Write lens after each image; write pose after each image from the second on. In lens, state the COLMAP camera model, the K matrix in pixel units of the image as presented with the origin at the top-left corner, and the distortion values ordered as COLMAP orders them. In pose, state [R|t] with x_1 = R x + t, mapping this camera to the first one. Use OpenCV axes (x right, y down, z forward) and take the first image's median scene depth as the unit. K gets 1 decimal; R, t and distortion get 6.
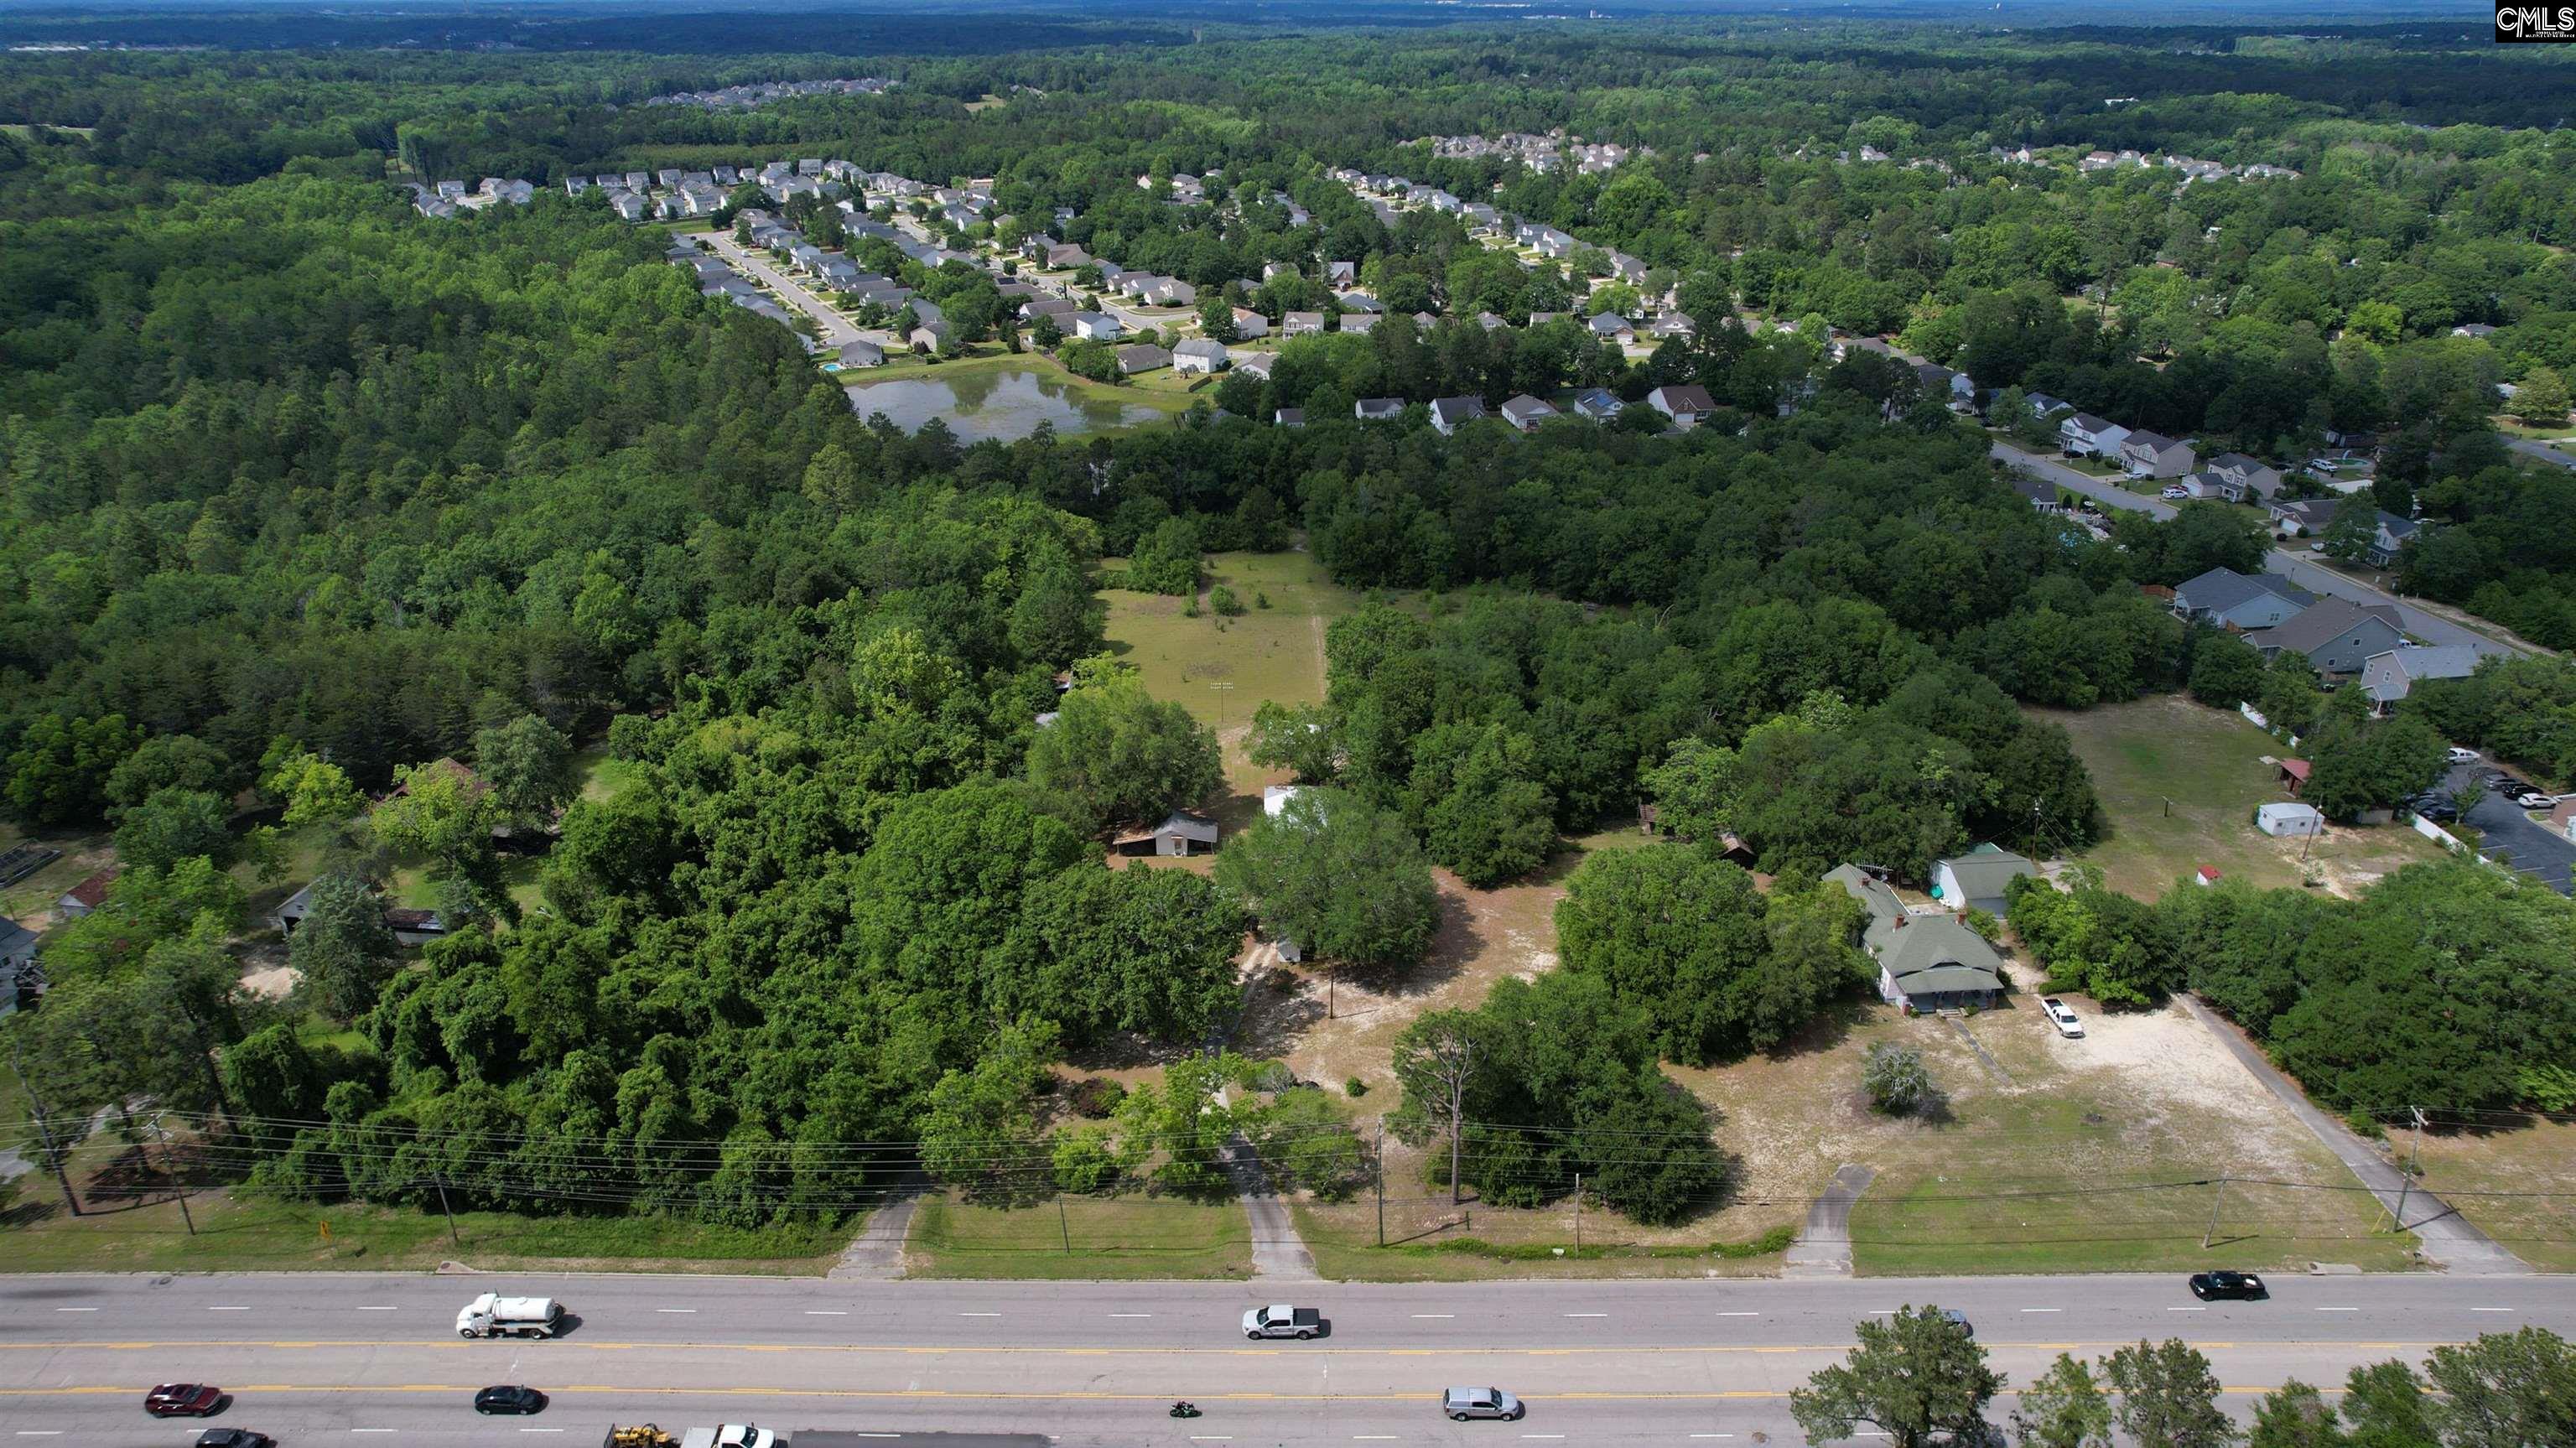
lens RADIAL K [[1642.0, 0, 1300.7], [0, 1642.0, 732.5], [0, 0, 1]] dist [-0.082325, 0.071063]
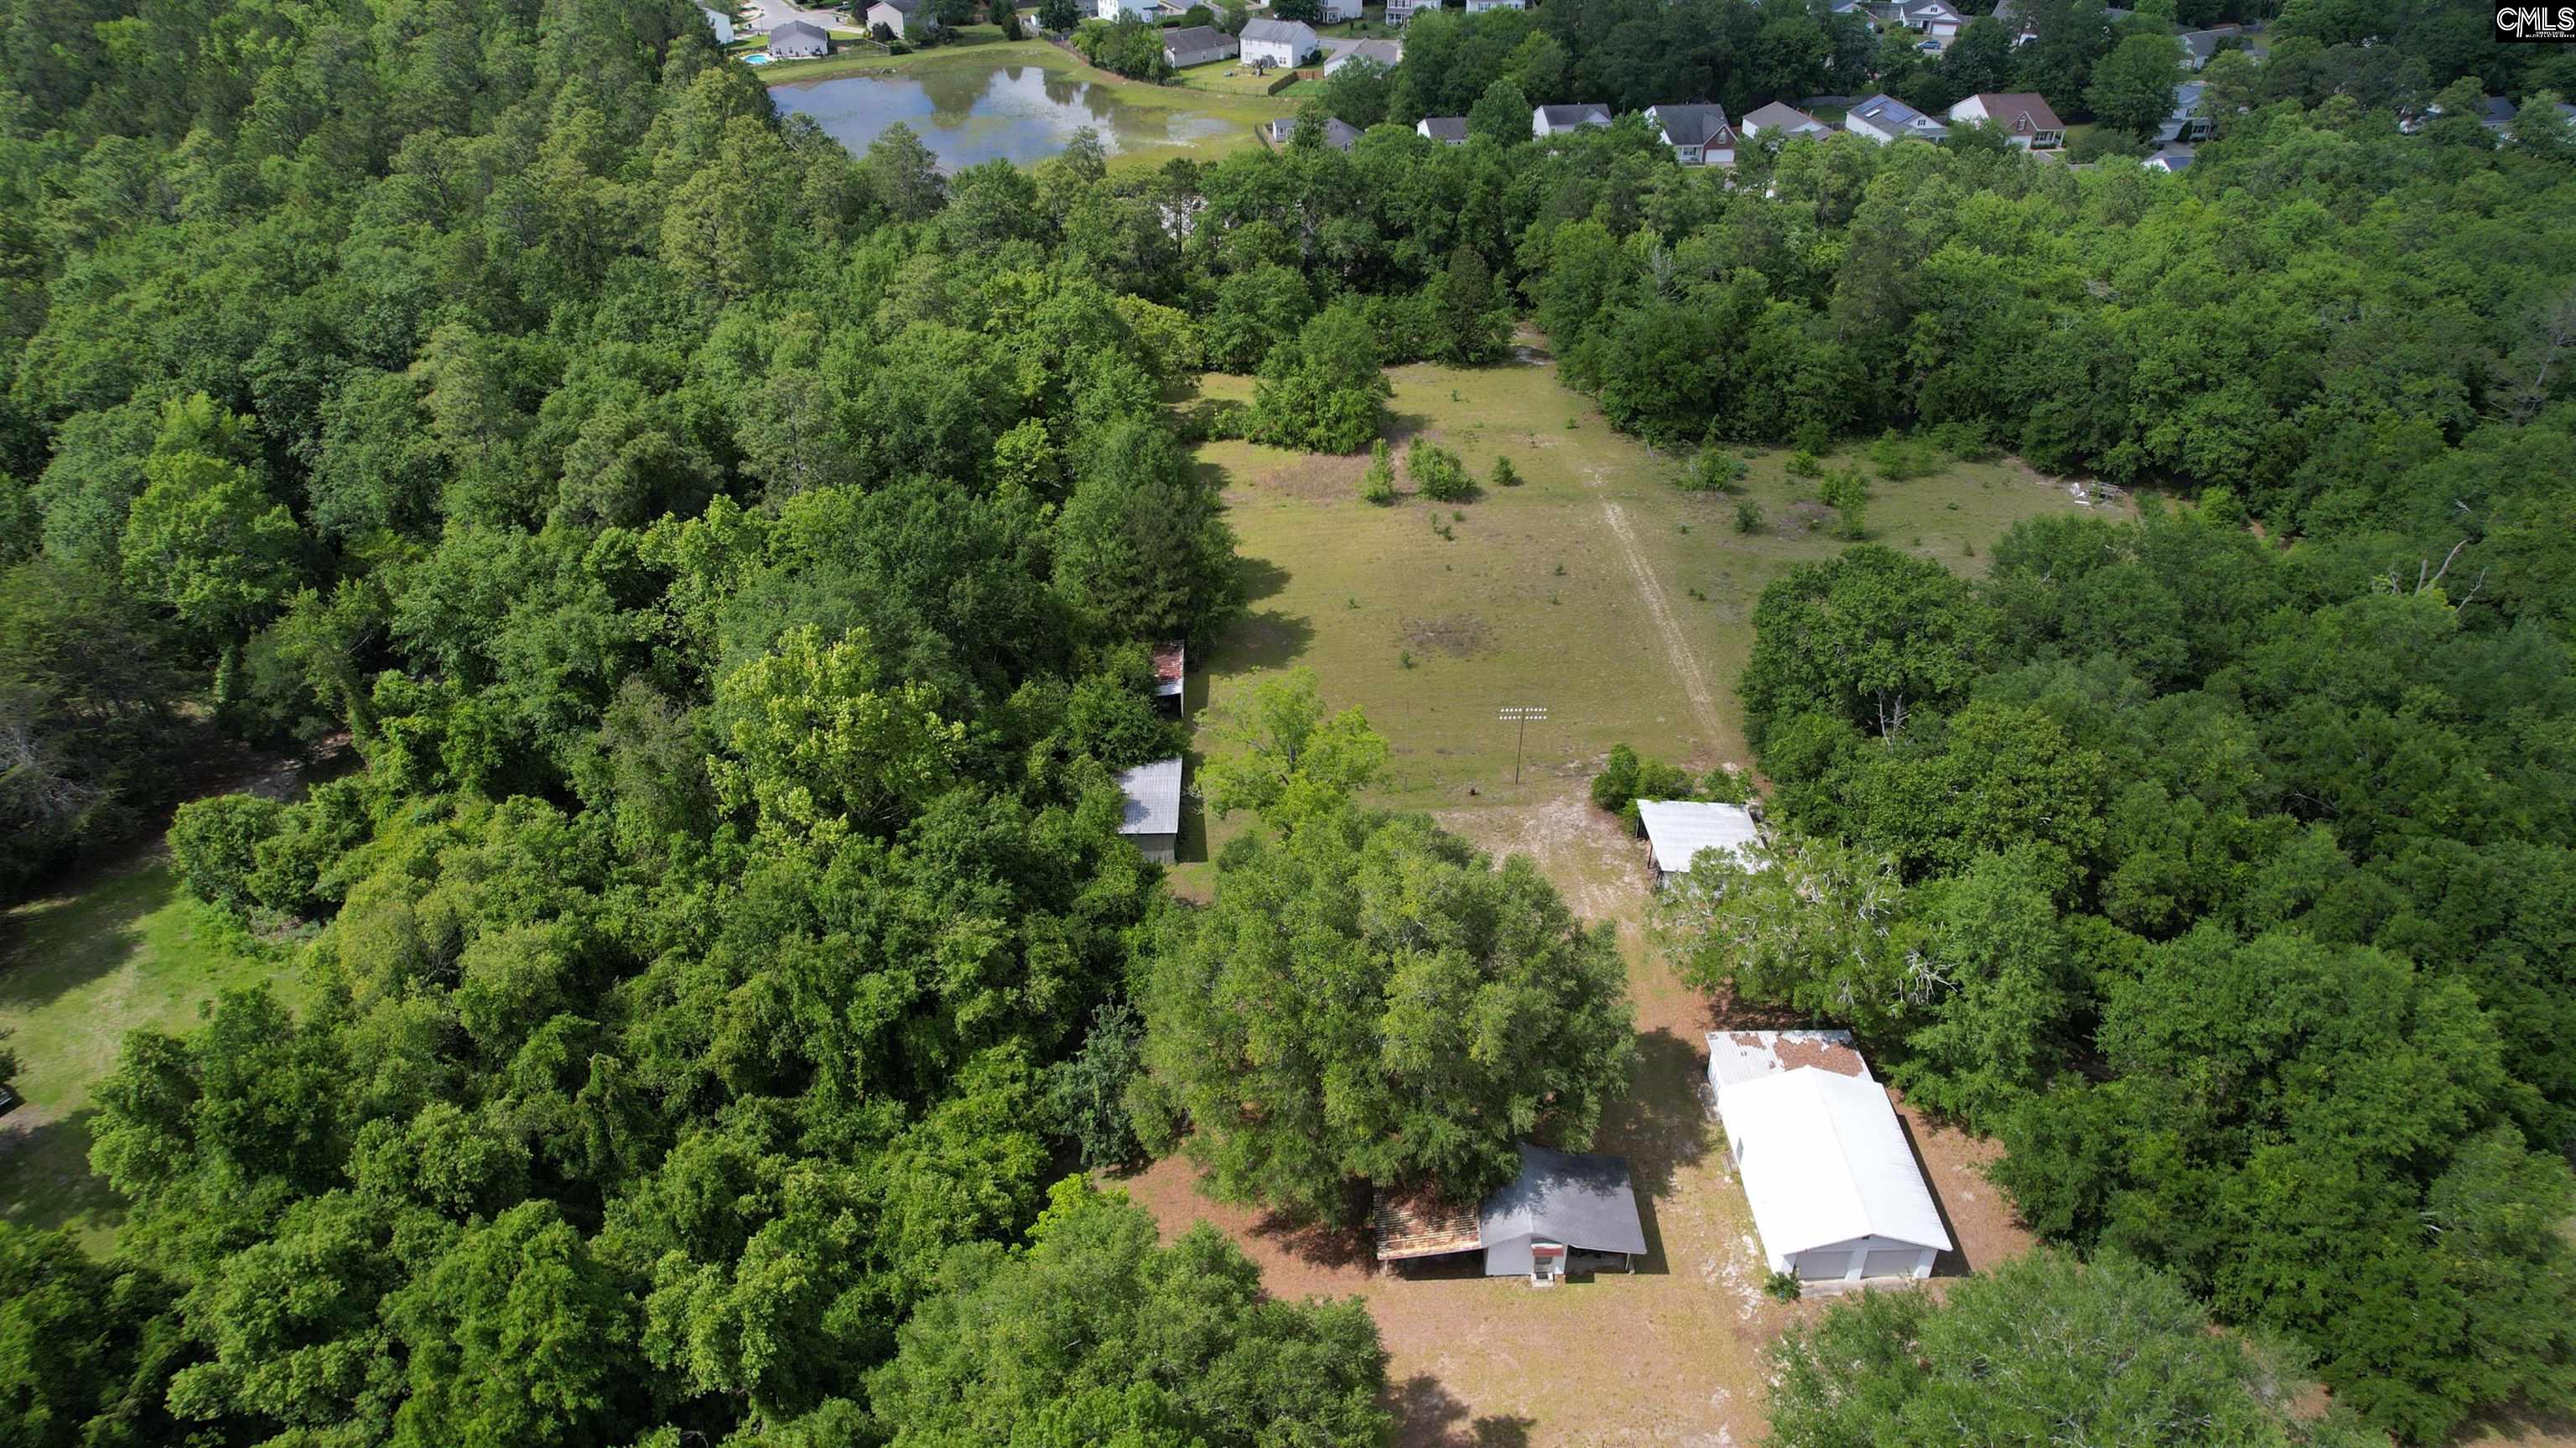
lens RADIAL K [[1642.0, 0, 1300.7], [0, 1642.0, 732.5], [0, 0, 1]] dist [-0.082325, 0.071063]
pose [[0.999966, 0.004130, 0.007071, -0.095899], [-0.005187, 0.987618, 0.156794, -0.080150], [-0.006335, -0.156826, 0.987606, 0.453824]]
